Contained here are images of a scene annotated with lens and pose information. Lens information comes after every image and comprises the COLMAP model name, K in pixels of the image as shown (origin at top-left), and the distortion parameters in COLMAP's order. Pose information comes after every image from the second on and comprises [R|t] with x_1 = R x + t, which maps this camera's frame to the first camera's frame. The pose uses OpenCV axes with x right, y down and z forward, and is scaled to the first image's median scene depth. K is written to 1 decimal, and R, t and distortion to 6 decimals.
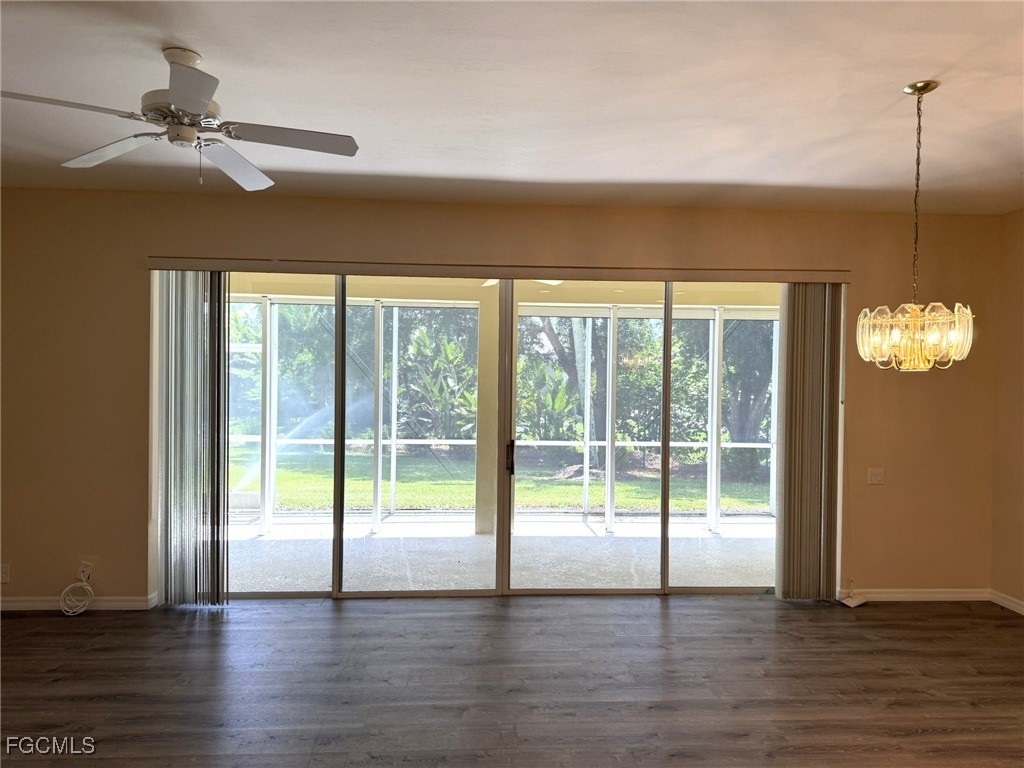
lens RADIAL K [[726.9, 0, 502.8], [0, 726.9, 388.0], [0, 0, 1]] dist [0.057680, -0.070539]
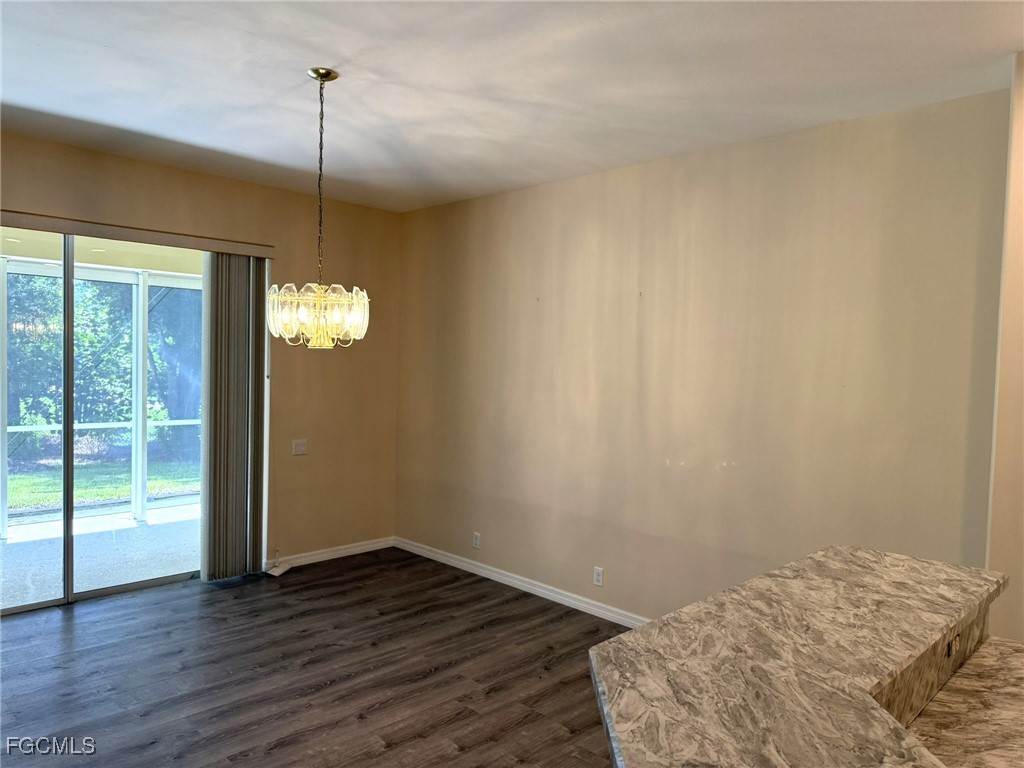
lens RADIAL K [[726.9, 0, 521.3], [0, 726.9, 386.5], [0, 0, 1]] dist [0.057680, -0.070539]
pose [[0.739569, -0.017243, 0.672860, 0.043126], [-0.006731, 0.999432, 0.033010, -0.002842], [-0.673047, -0.028942, 0.739033, 0.020480]]
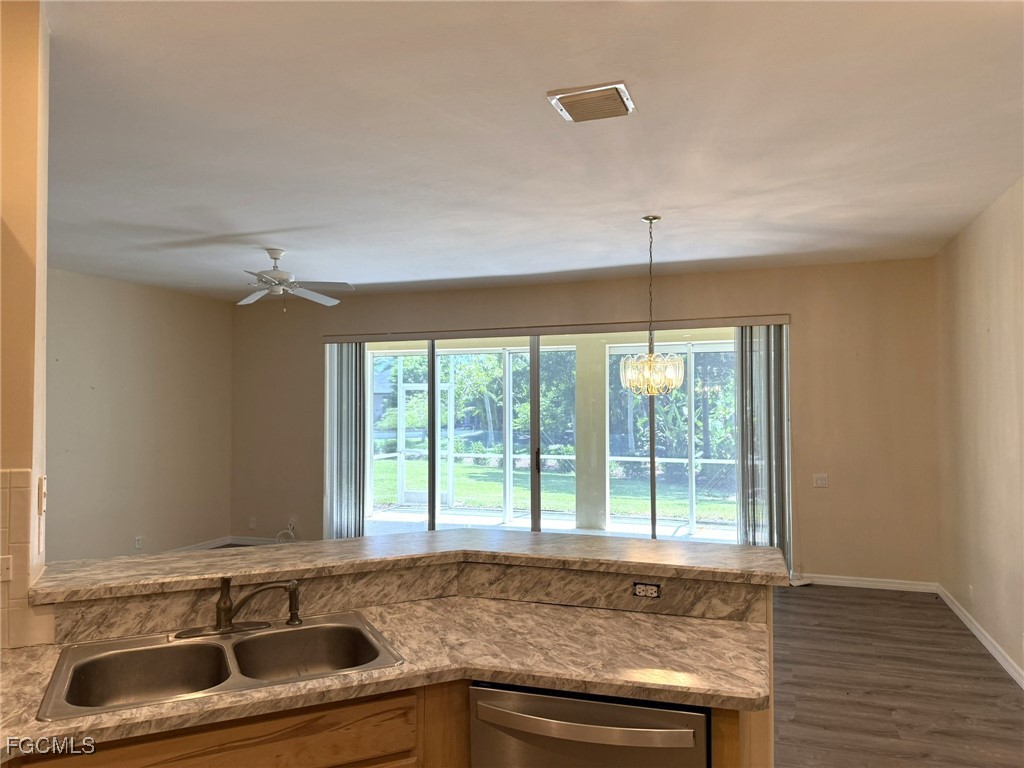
lens RADIAL K [[726.9, 0, 501.6], [0, 726.9, 384.9], [0, 0, 1]] dist [0.057680, -0.070539]
pose [[0.915867, -0.027675, -0.400528, 0.542247], [0.008199, 0.998703, -0.050259, 0.019862], [0.401399, 0.042746, 0.914905, -0.346964]]
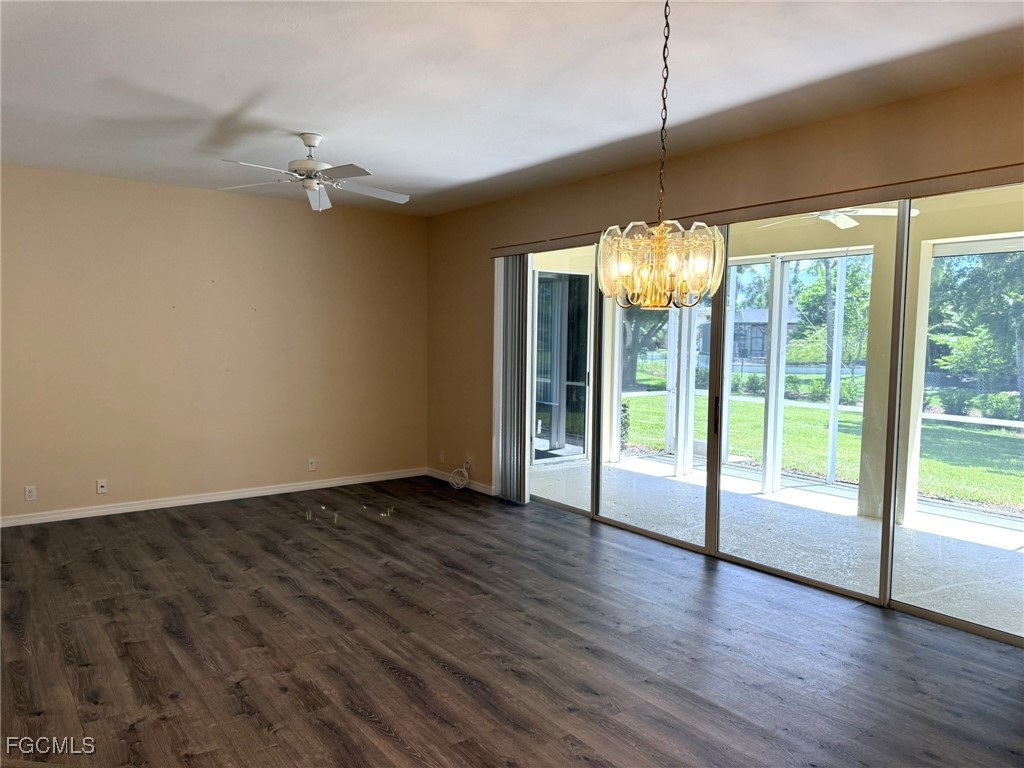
lens RADIAL K [[726.9, 0, 507.9], [0, 726.9, 381.6], [0, 0, 1]] dist [0.057680, -0.070539]
pose [[0.540313, 0.047908, -0.840099, 0.703769], [-0.019217, 0.998820, 0.044600, 0.015677], [0.841244, -0.007954, 0.540596, 0.259182]]
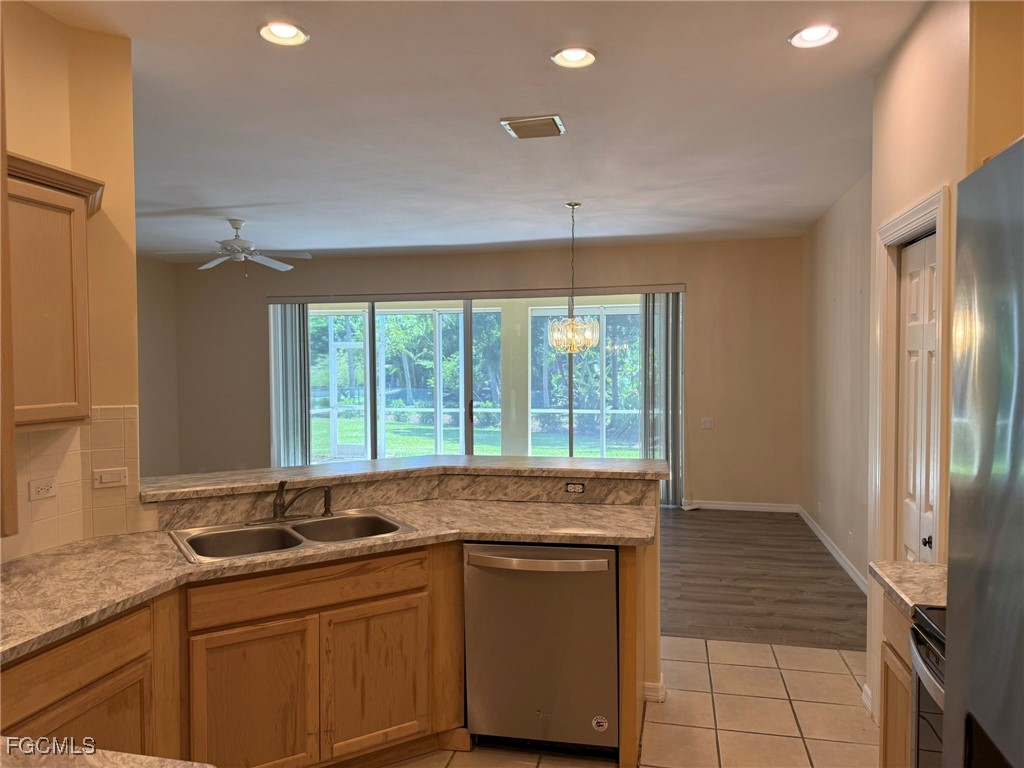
lens RADIAL K [[726.9, 0, 507.5], [0, 726.9, 381.3], [0, 0, 1]] dist [0.057680, -0.070539]
pose [[0.958910, -0.012818, -0.283422, 0.566763], [0.014373, 0.999891, 0.003408, 0.027755], [0.283348, -0.007342, 0.958989, -0.532626]]
